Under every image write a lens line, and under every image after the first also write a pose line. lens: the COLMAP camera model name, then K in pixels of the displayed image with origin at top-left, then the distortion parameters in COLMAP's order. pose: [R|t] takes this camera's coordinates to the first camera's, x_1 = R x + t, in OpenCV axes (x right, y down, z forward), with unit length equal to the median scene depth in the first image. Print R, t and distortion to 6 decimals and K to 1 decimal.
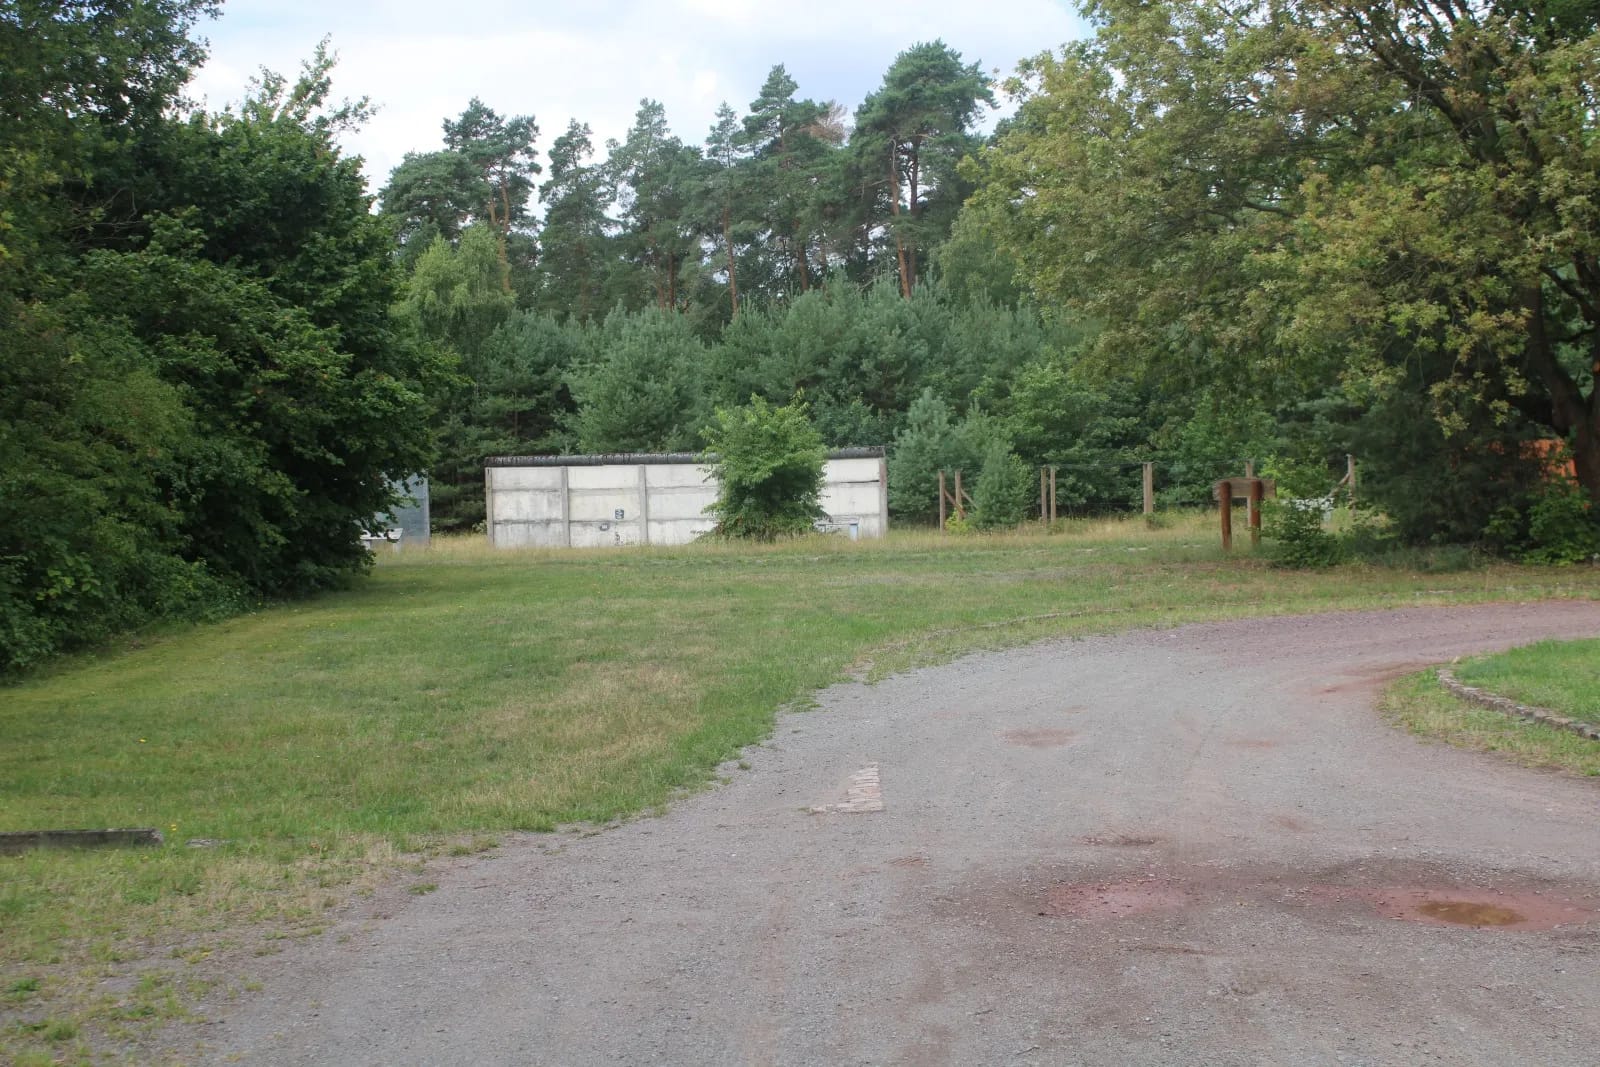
lens RADIAL K [[2355.9, 0, 800.0], [0, 2355.9, 533.5], [0, 0, 1]] dist [-0.023875, -0.040021]
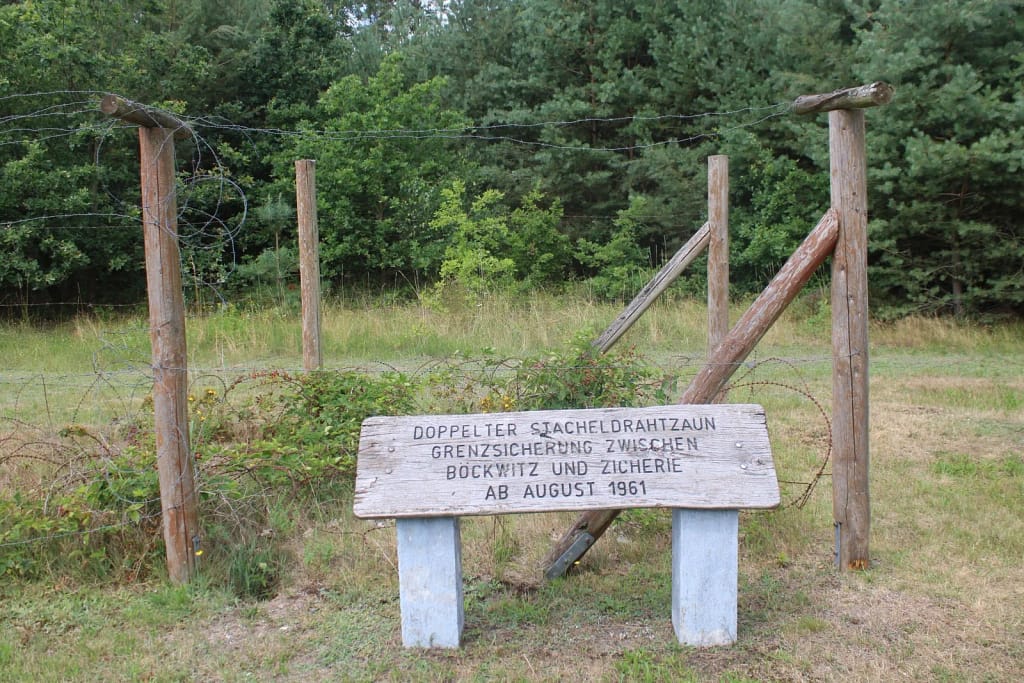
lens RADIAL K [[1507.8, 0, 512.0], [0, 1507.8, 341.5], [0, 0, 1]] dist [-0.023875, -0.040021]
pose [[0.977834, -0.002568, 0.209367, 0.131616], [-0.008816, 0.998533, 0.053422, -0.016235], [-0.209197, -0.054084, 0.976377, 0.628481]]
